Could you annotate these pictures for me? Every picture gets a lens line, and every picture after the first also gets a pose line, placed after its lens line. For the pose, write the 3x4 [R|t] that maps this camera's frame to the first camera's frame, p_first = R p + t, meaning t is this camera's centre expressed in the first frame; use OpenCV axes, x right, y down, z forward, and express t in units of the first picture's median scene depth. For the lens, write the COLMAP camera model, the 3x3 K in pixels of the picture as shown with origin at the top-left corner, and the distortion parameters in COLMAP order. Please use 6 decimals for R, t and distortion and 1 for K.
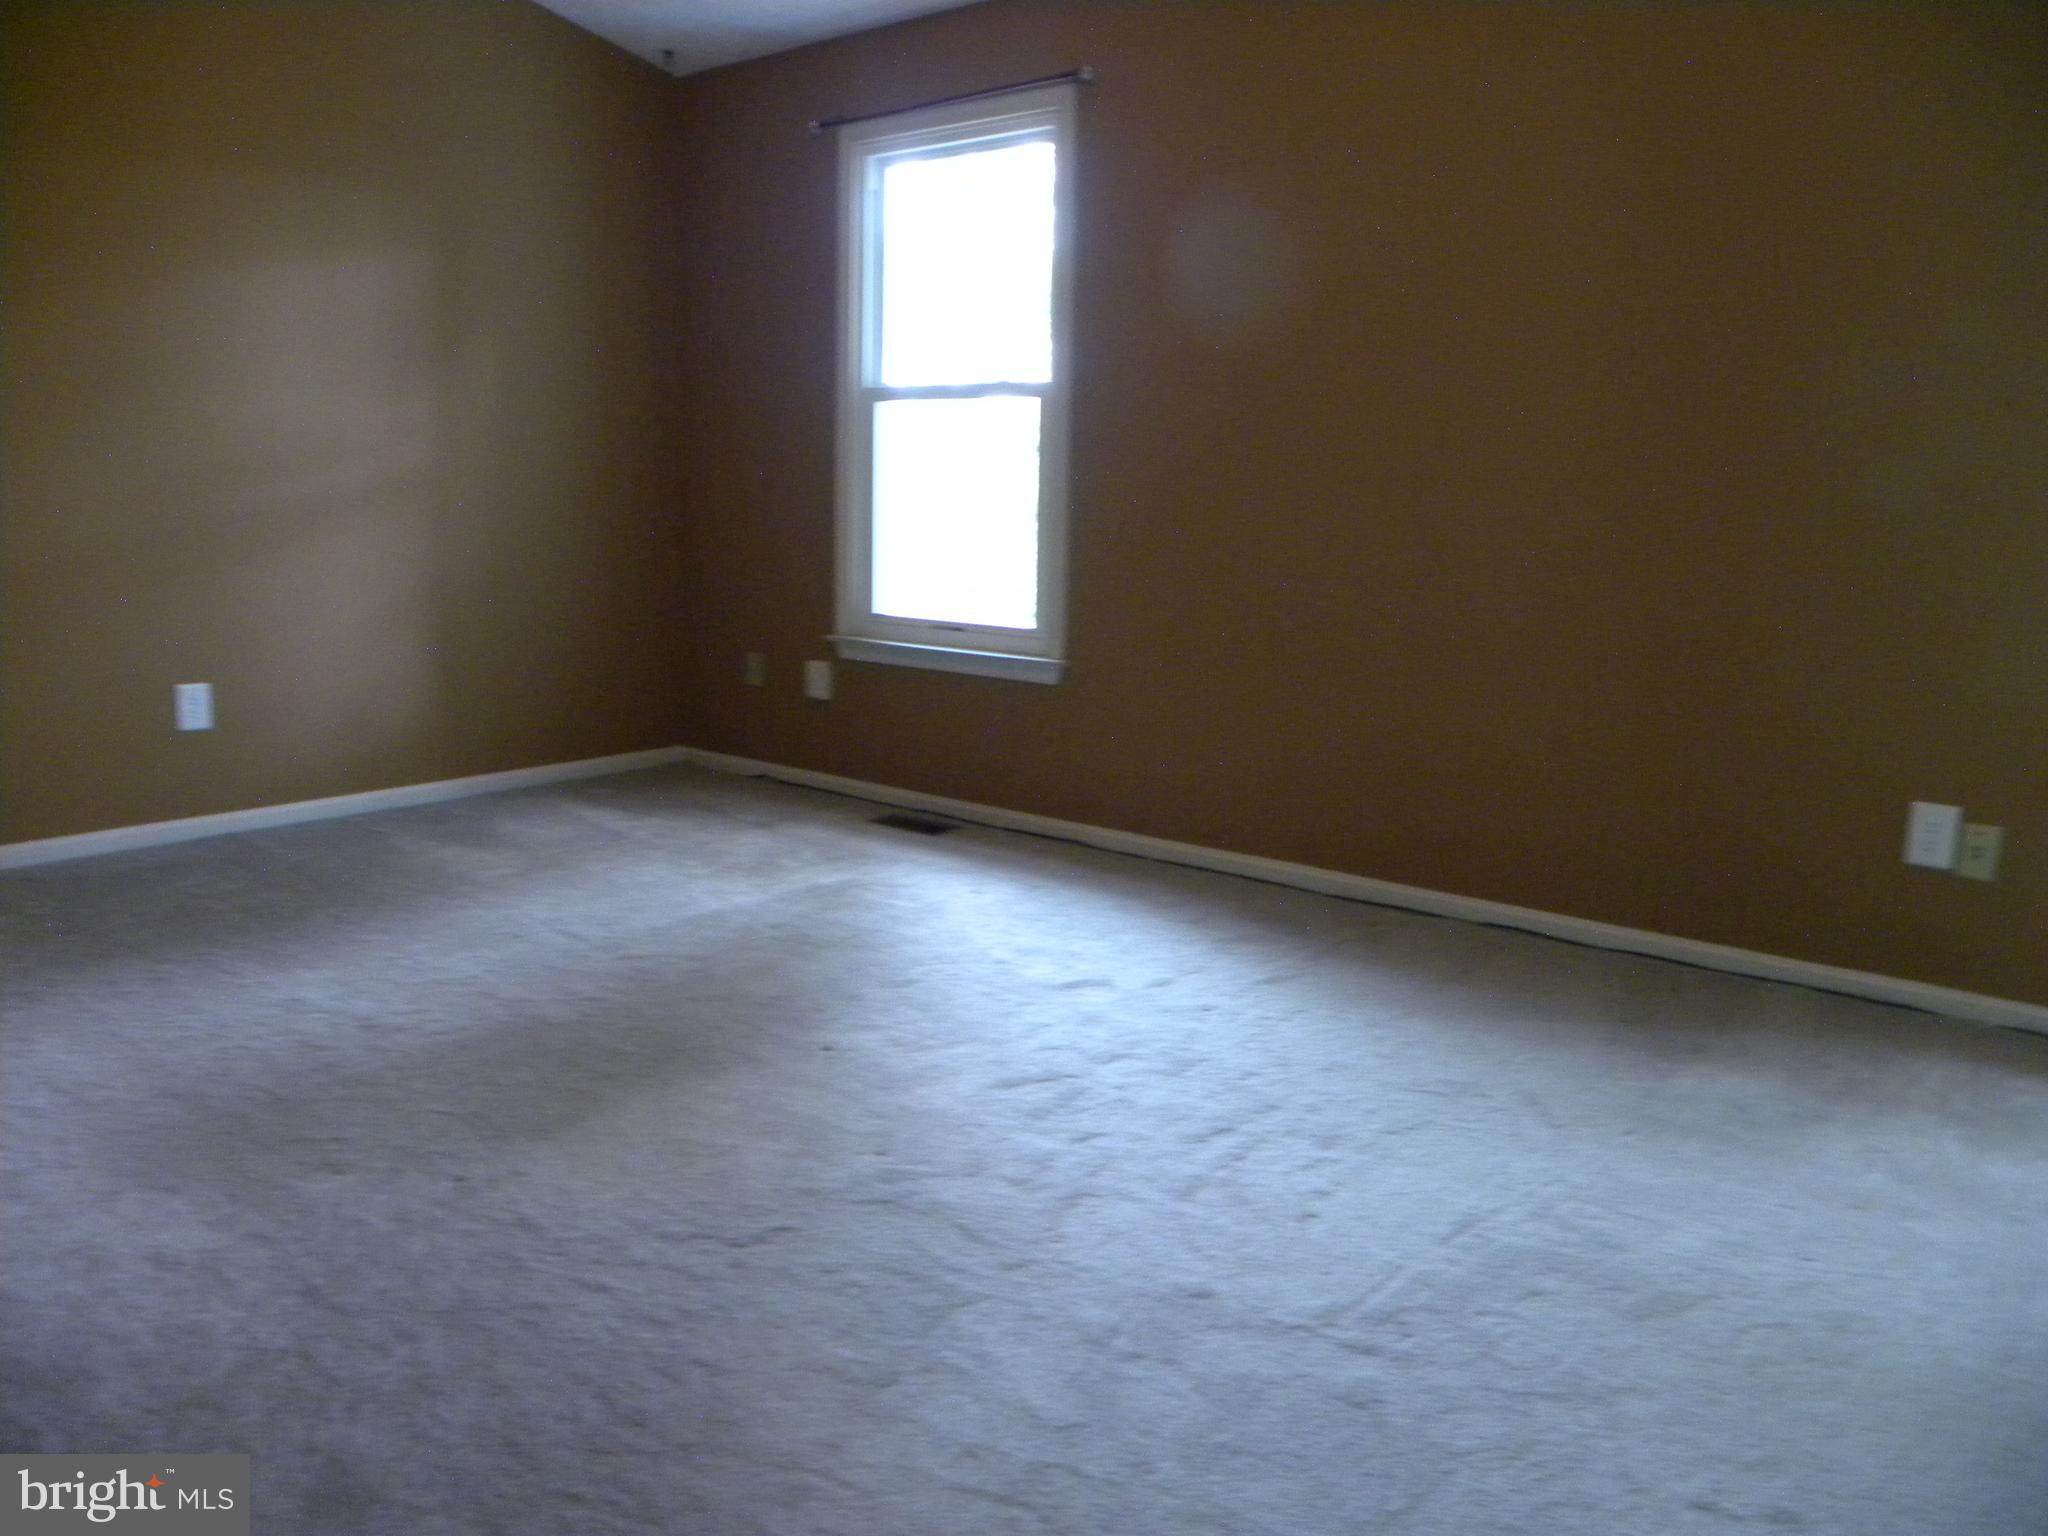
lens RADIAL K [[1545.5, 0, 1020.2], [0, 1545.5, 761.1], [0, 0, 1]] dist [-0.155557, 0.092337]
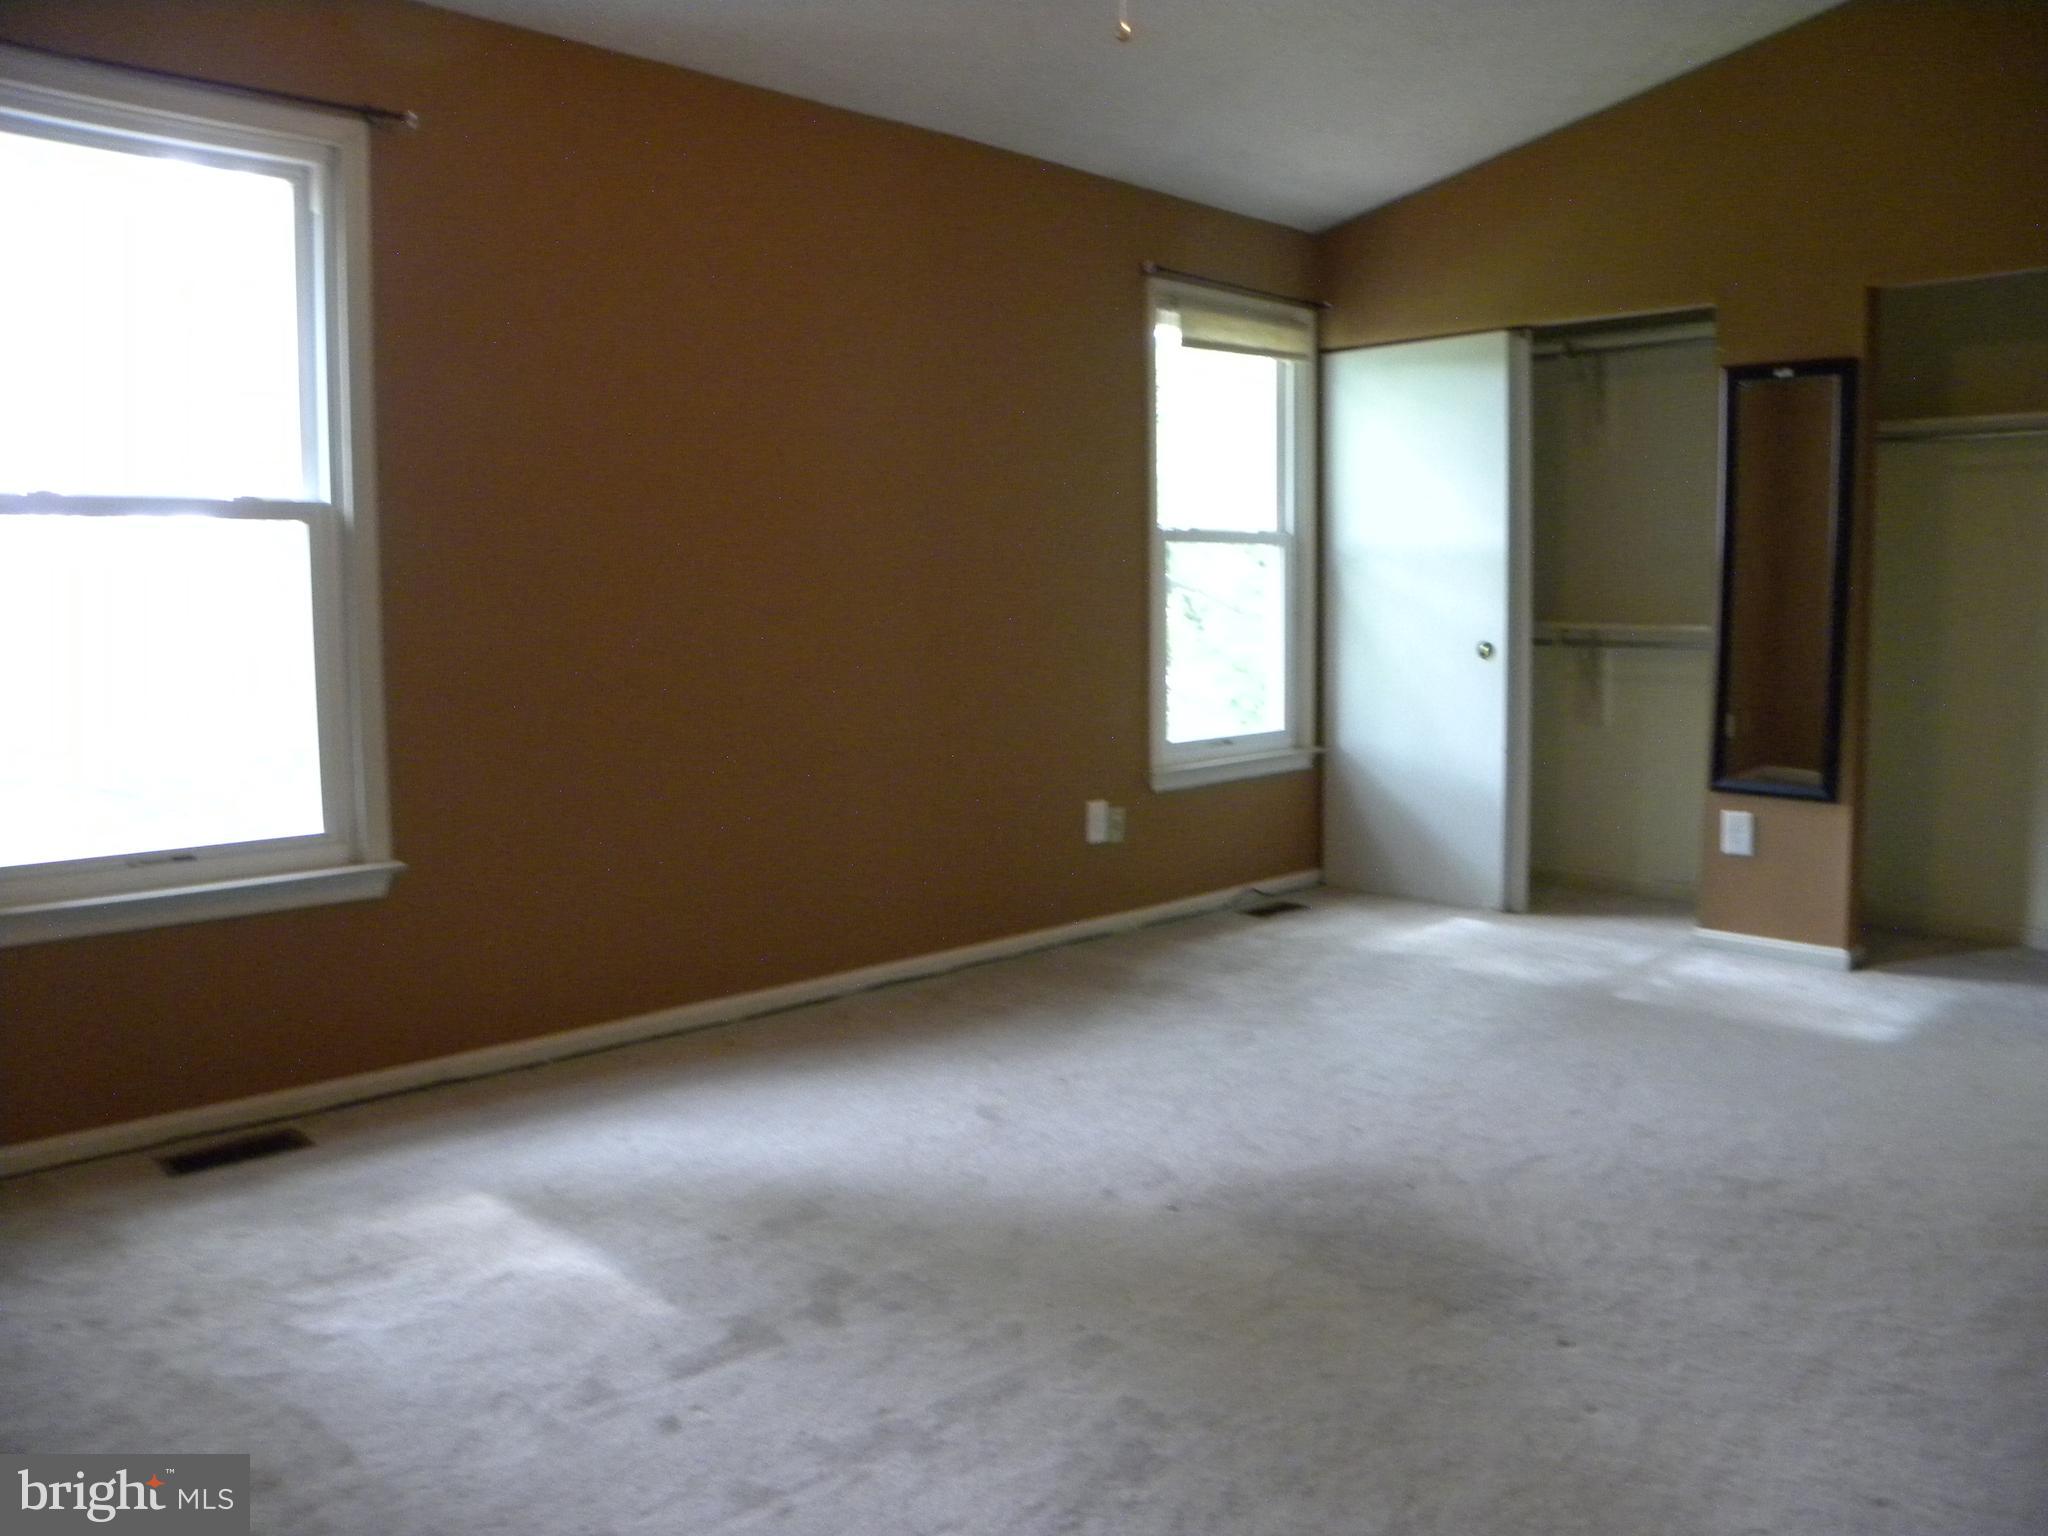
lens RADIAL K [[1545.5, 0, 1020.2], [0, 1545.5, 761.1], [0, 0, 1]] dist [-0.155557, 0.092337]
pose [[0.120572, -0.118809, 0.985569, -0.846625], [0.194182, 0.976456, 0.093955, -0.157087], [-0.973528, 0.180051, 0.140804, 0.737555]]
